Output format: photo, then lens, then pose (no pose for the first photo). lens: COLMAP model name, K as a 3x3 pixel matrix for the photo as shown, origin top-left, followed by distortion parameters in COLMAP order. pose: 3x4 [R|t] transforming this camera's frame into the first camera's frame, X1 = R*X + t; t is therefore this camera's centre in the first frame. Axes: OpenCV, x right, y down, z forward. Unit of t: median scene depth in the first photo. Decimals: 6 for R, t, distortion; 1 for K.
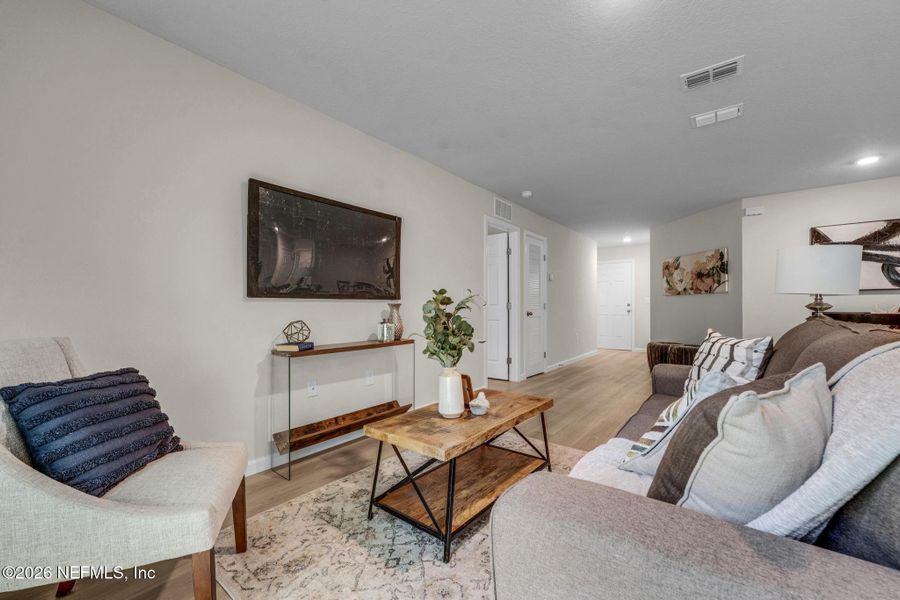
lens RADIAL K [[373.9, 0, 449.7], [0, 373.9, 302.4], [0, 0, 1]] dist [-0.006323, 0.000353]
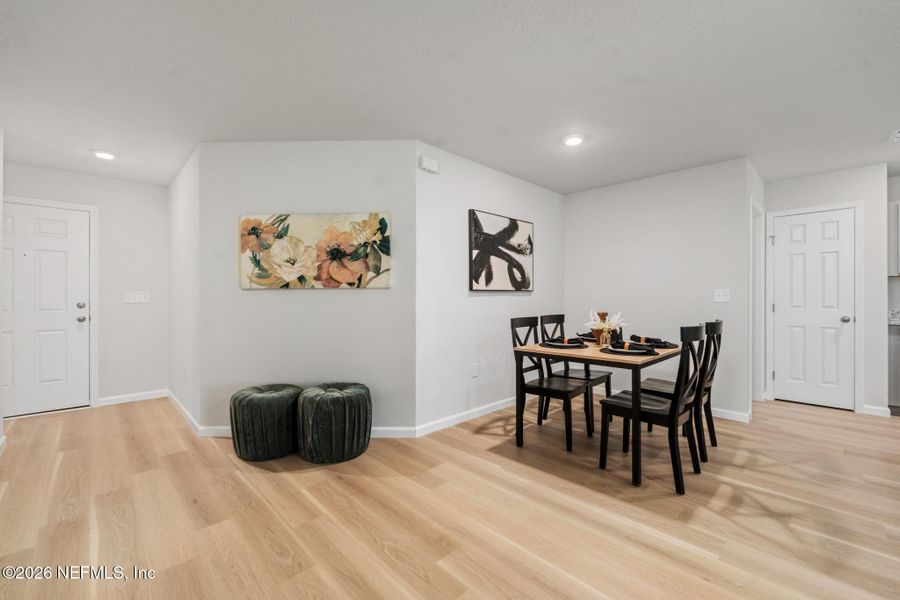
lens RADIAL K [[373.9, 0, 450.9], [0, 373.9, 298.5], [0, 0, 1]] dist [-0.006323, 0.000353]
pose [[0.143499, 0.001889, 0.989649, 0.159094], [-0.010189, 0.999948, -0.000431, -0.009947], [-0.989598, -0.010022, 0.143510, 0.791553]]
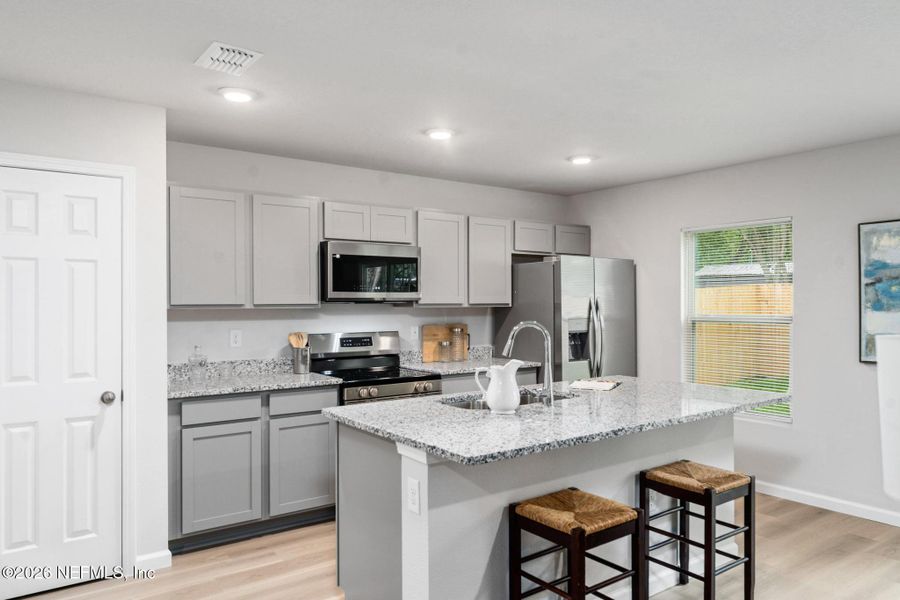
lens RADIAL K [[613.5, 0, 448.8], [0, 613.5, 300.4], [0, 0, 1]] dist [-0.008271, 0.004821]
pose [[-0.960545, 0.003014, 0.278110, 0.503191], [0.000310, 0.999952, -0.009768, -0.066678], [-0.278126, -0.009297, -0.960500, 0.614447]]
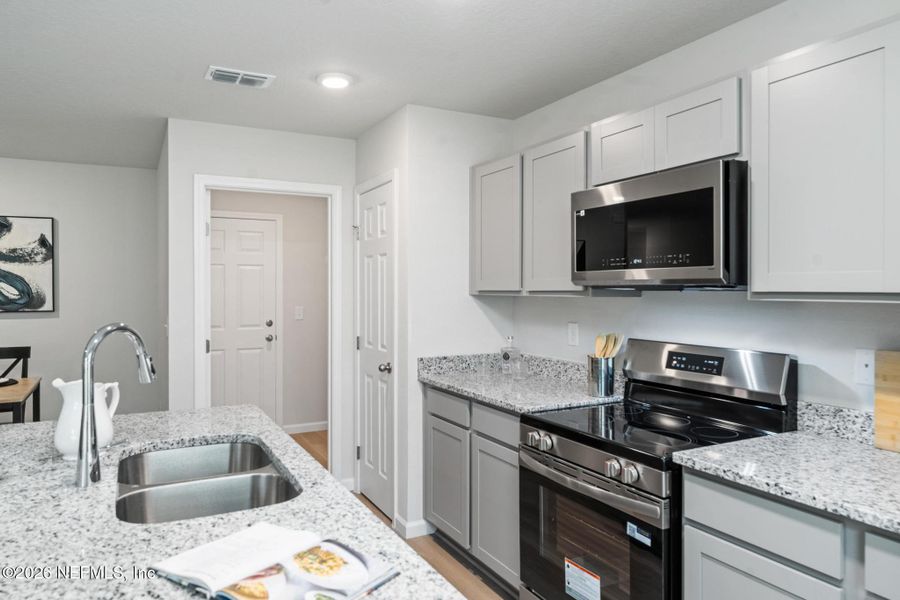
lens RADIAL K [[613.5, 0, 441.3], [0, 613.5, 292.1], [0, 0, 1]] dist [-0.008271, 0.004821]
pose [[0.419393, -0.006654, 0.907780, 0.368993], [-0.007841, 0.999909, 0.010952, -0.073629], [-0.907771, -0.011711, 0.419303, -0.230045]]
